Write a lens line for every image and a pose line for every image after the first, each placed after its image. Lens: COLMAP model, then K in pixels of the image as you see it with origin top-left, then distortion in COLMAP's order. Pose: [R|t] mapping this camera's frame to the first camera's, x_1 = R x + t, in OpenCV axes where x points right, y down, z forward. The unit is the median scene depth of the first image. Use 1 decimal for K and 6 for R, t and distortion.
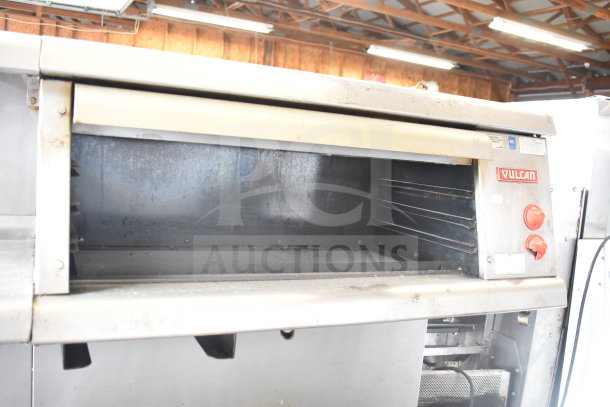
lens RADIAL K [[551.8, 0, 303.7], [0, 551.8, 206.4], [0, 0, 1]] dist [-0.091034, 0.011481]
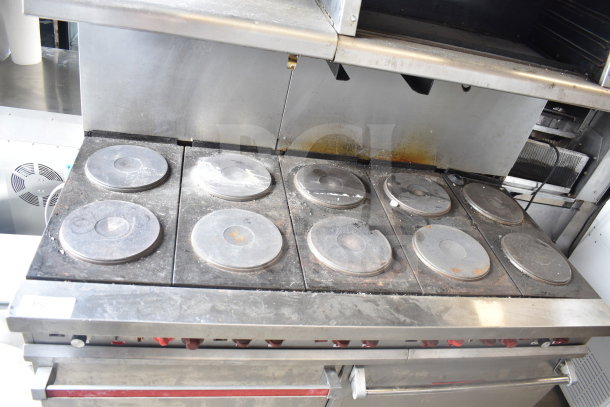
lens RADIAL K [[466.9, 0, 304.7], [0, 466.9, 202.6], [0, 0, 1]] dist [-0.106172, 0.023930]
pose [[0.950363, 0.264605, -0.163687, -0.085112], [-0.157394, 0.862654, 0.480682, -0.025301], [0.268396, -0.431060, 0.861482, -0.215828]]
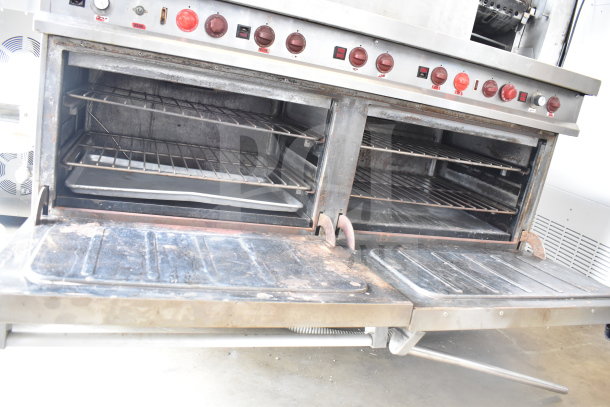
lens RADIAL K [[466.9, 0, 304.0], [0, 466.9, 206.0], [0, 0, 1]] dist [-0.106172, 0.023930]
pose [[0.986883, 0.128906, -0.097182, -0.075993], [-0.113078, 0.981617, 0.153755, 0.594075], [0.115216, -0.140749, 0.983318, -0.425778]]
